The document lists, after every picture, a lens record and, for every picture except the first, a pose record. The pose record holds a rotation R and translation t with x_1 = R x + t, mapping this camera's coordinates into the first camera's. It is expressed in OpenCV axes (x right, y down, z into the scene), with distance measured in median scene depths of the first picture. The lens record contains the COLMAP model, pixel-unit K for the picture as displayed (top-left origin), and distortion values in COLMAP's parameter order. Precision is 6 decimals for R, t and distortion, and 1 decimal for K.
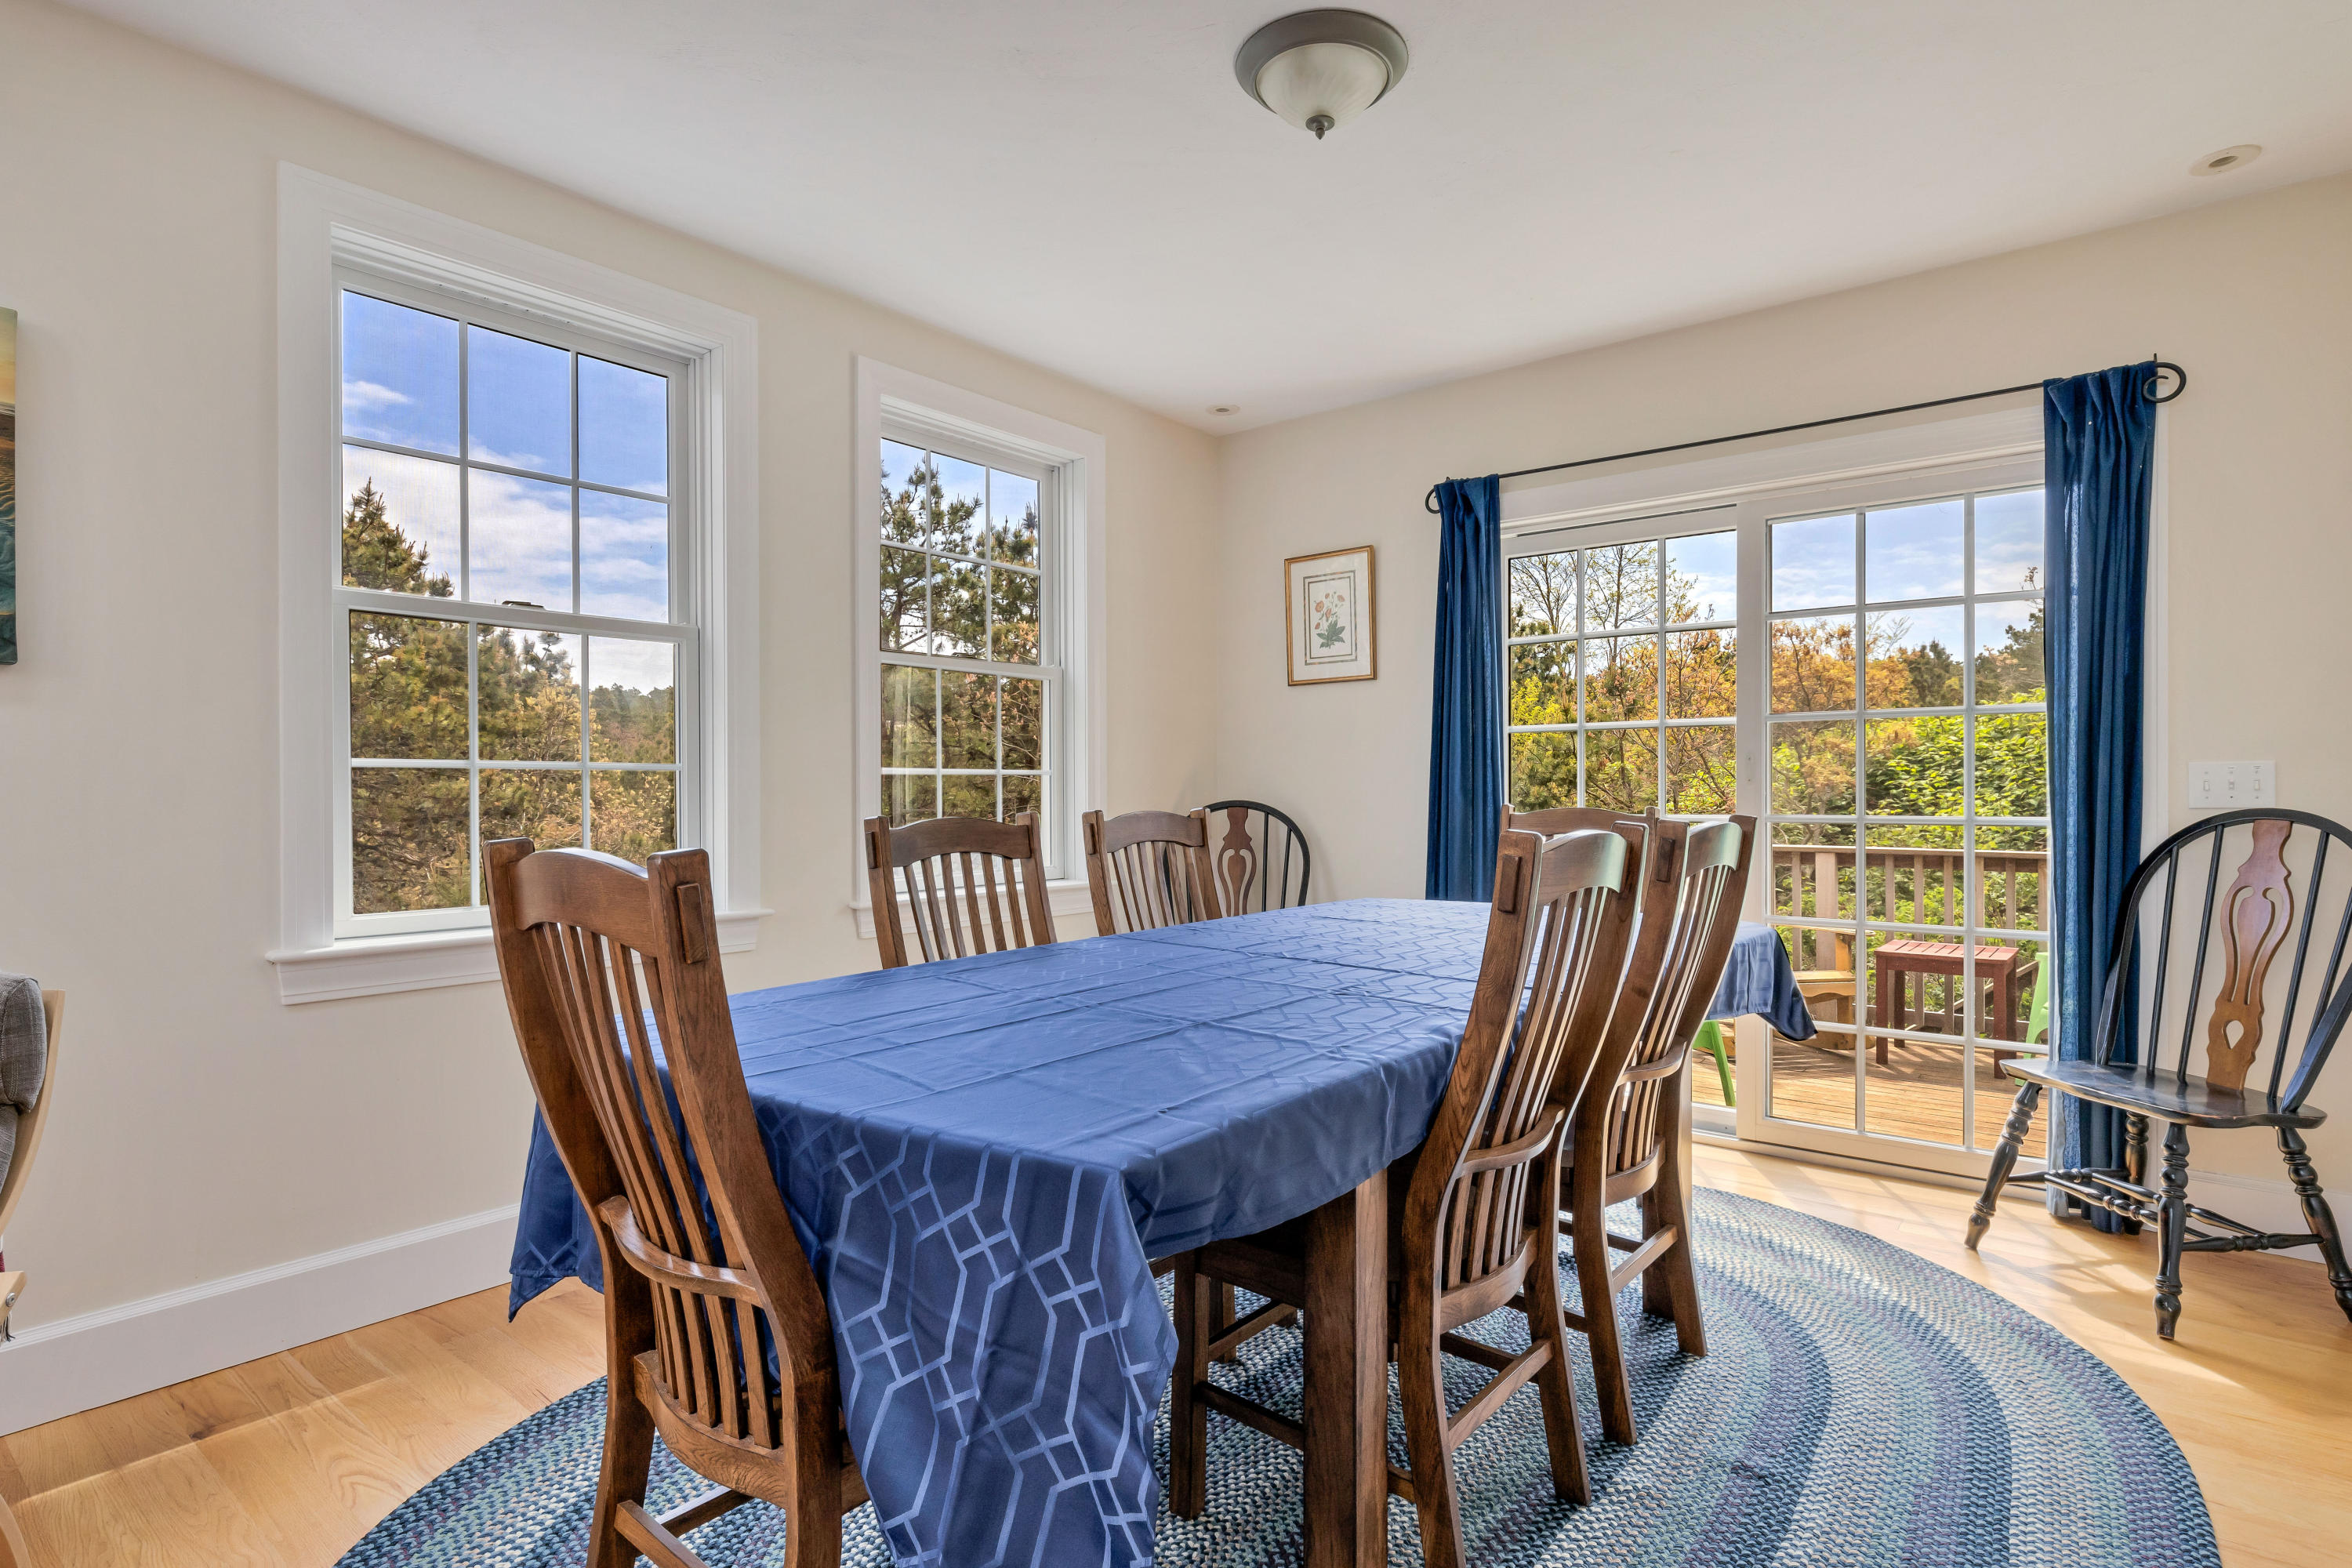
lens RADIAL K [[1313.1, 0, 1172.5], [0, 1313.1, 787.8], [0, 0, 1]] dist [-0.000396, 0.000122]
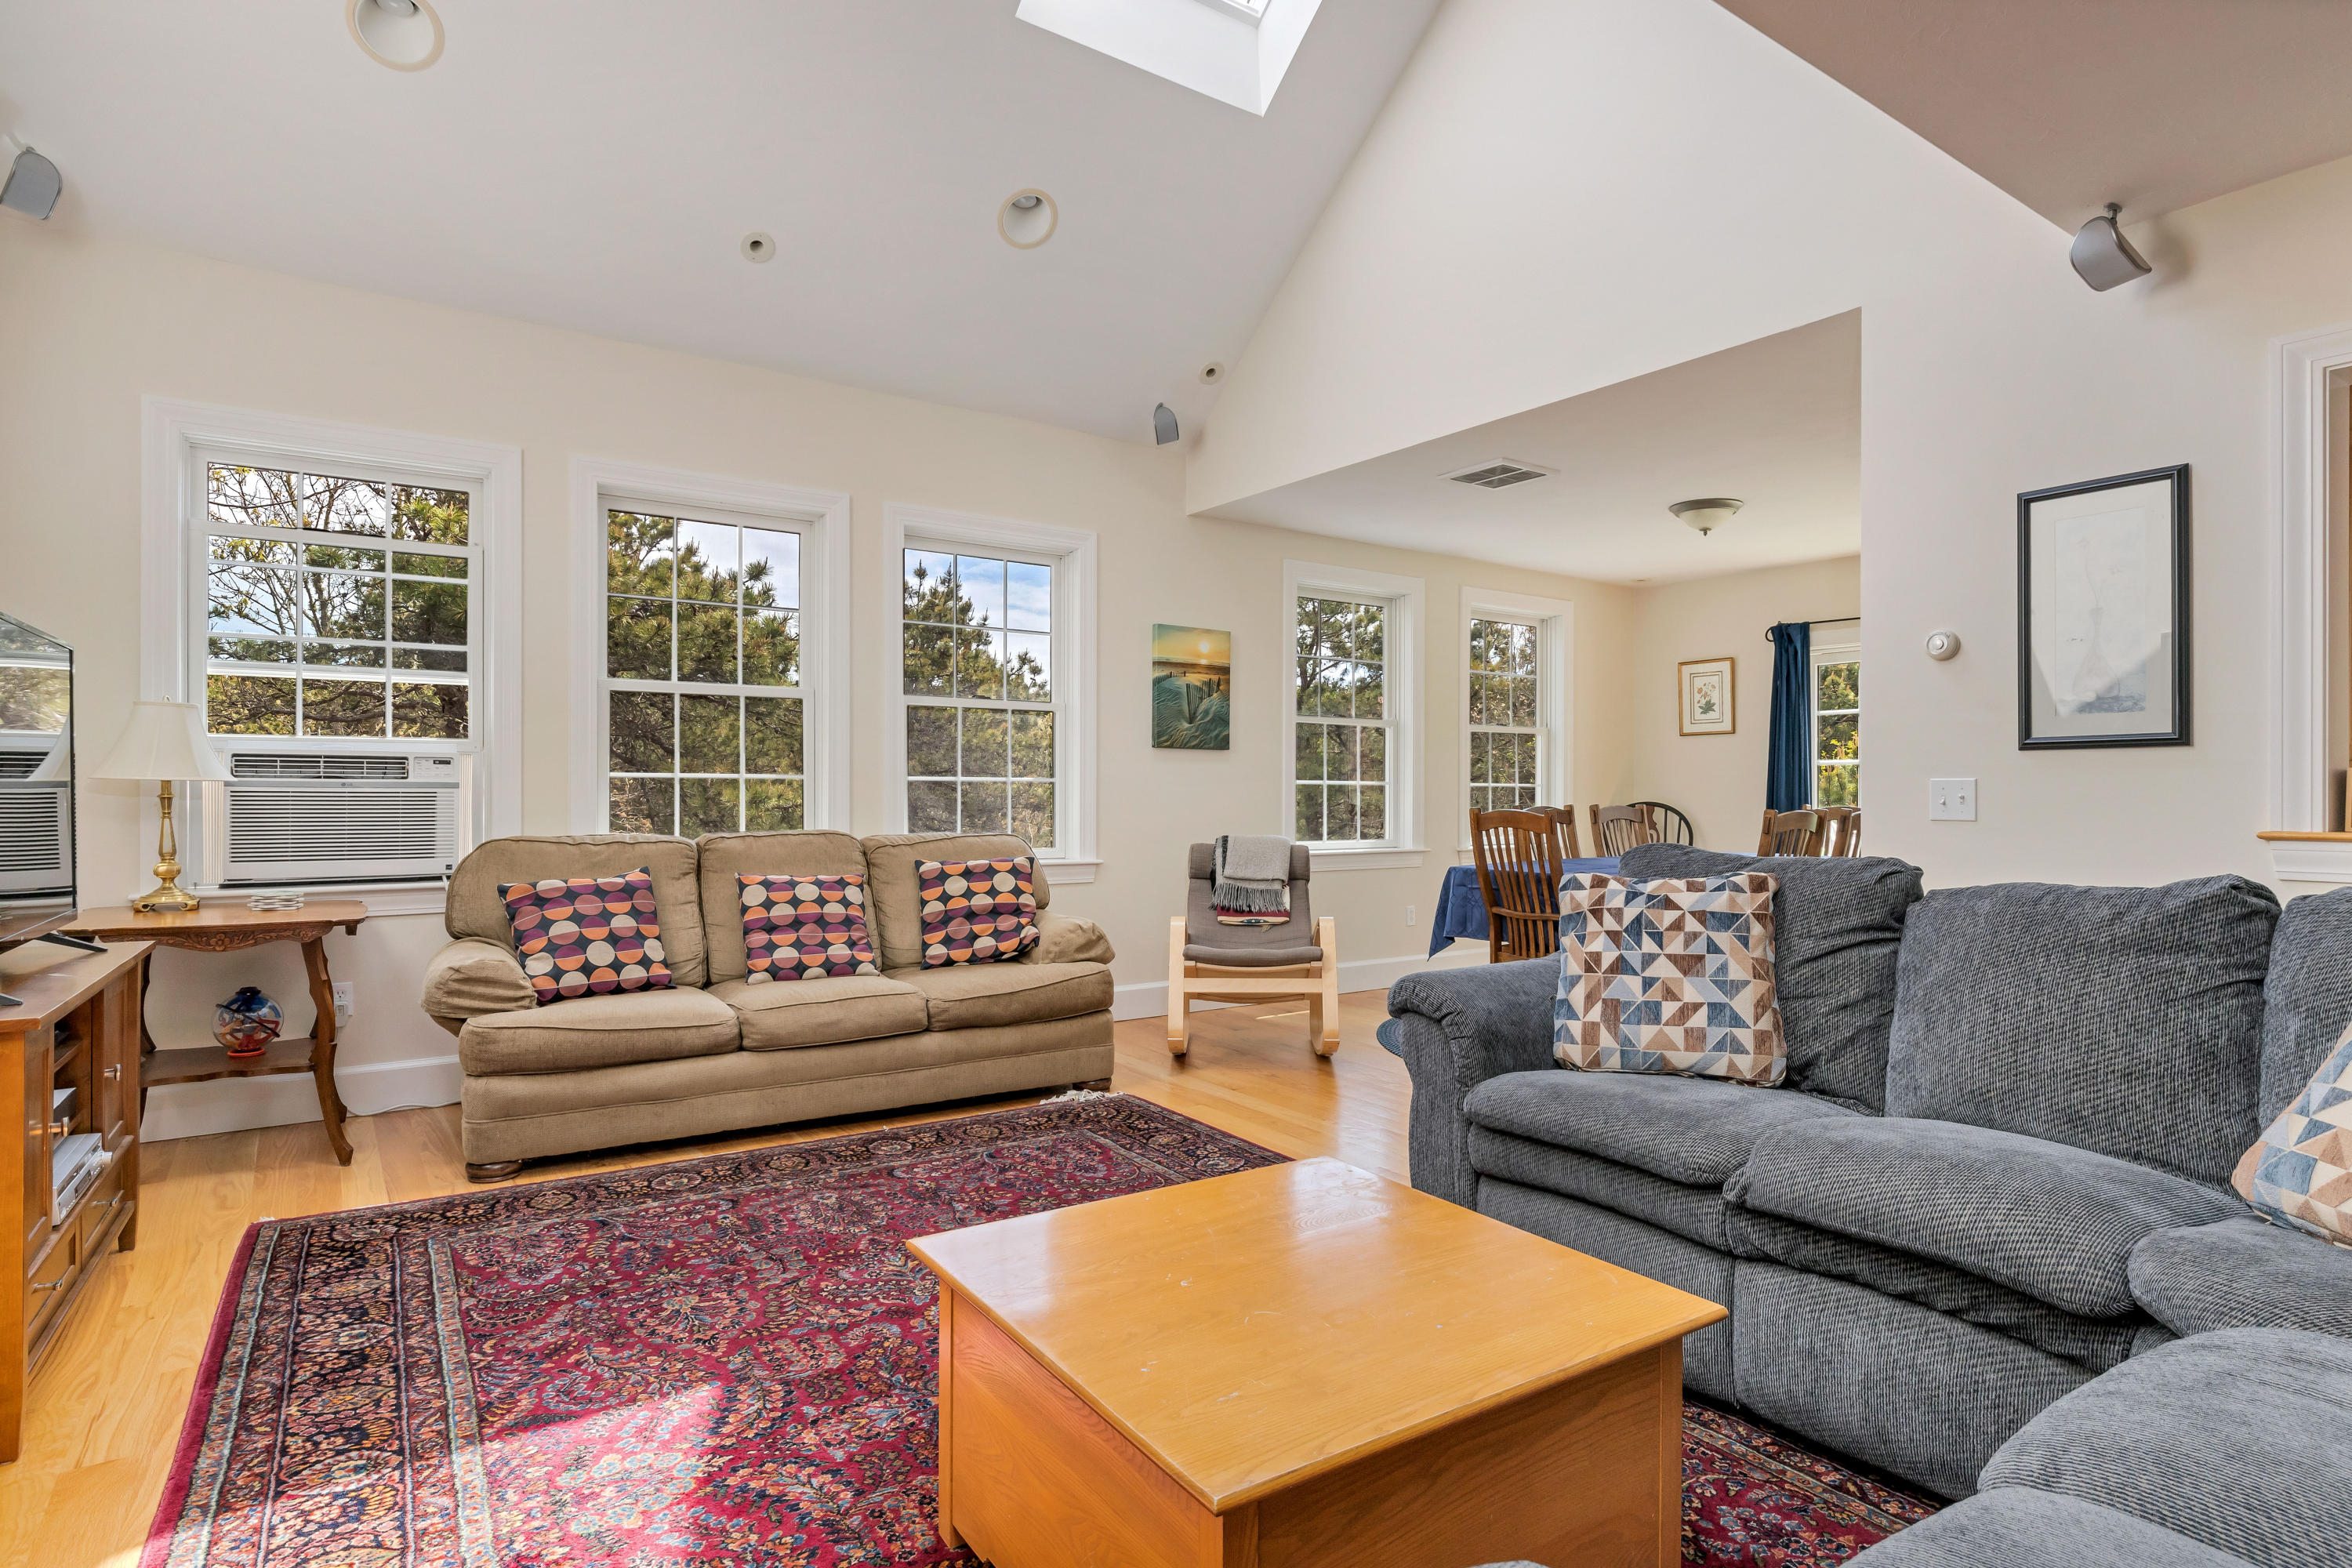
lens RADIAL K [[1227.3, 0, 1177.0], [0, 1227.3, 791.5], [0, 0, 1]] dist [0.003081, 0.000130]
pose [[0.959907, 0.008322, -0.280196, -0.098289], [-0.008216, 0.999965, 0.001553, -0.002095], [0.280200, 0.000811, 0.959941, -0.772477]]
